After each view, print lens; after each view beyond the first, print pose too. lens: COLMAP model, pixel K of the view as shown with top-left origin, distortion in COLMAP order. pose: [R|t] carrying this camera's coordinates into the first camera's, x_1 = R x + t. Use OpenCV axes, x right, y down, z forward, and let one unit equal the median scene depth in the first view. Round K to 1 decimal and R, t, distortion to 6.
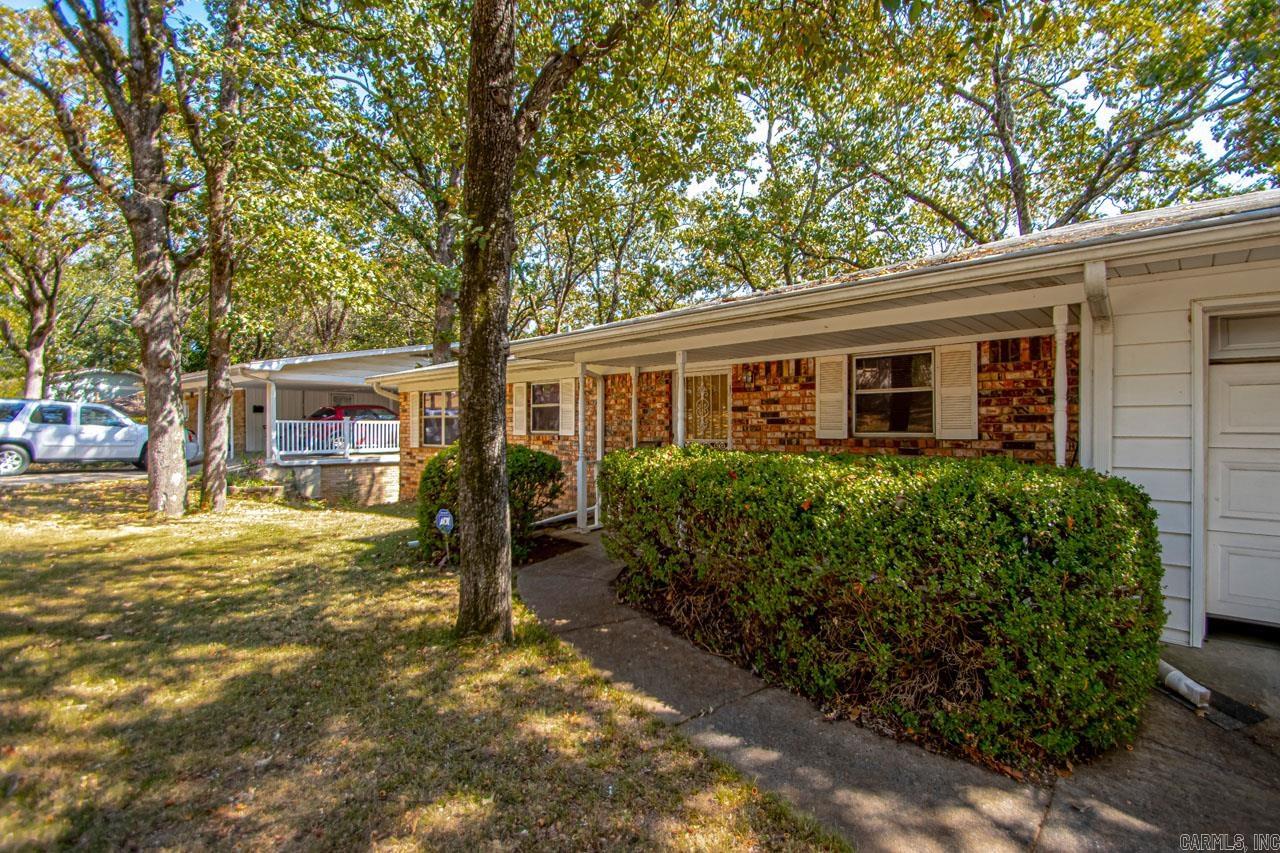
lens RADIAL K [[599.1, 0, 642.2], [0, 599.1, 424.9], [0, 0, 1]] dist [0.008519, -0.013392]
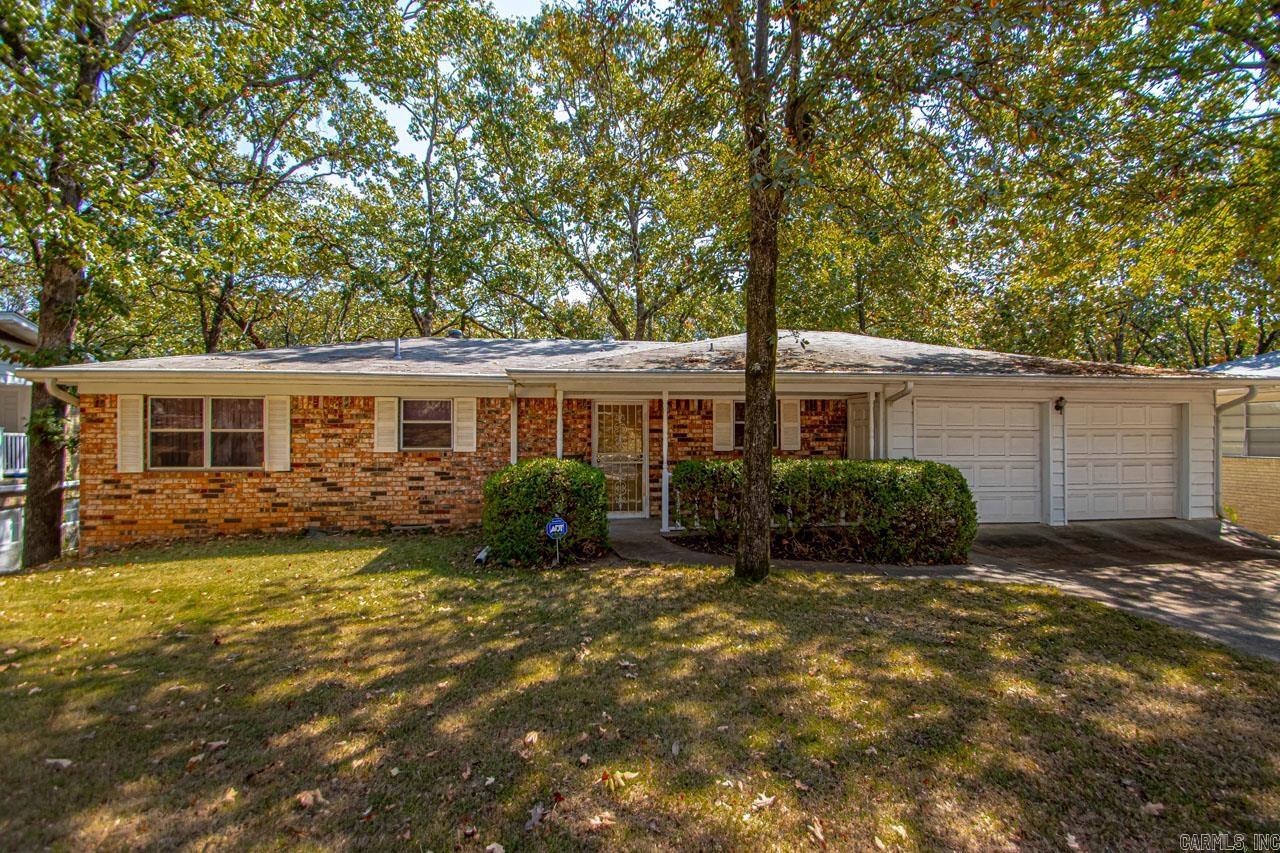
lens RADIAL K [[599.1, 0, 654.0], [0, 599.1, 431.9], [0, 0, 1]] dist [0.008519, -0.013392]
pose [[0.638923, 0.006128, 0.769247, -1.031172], [-0.004012, 0.999981, -0.004634, -0.019257], [-0.769261, -0.000125, 0.638935, 0.107332]]
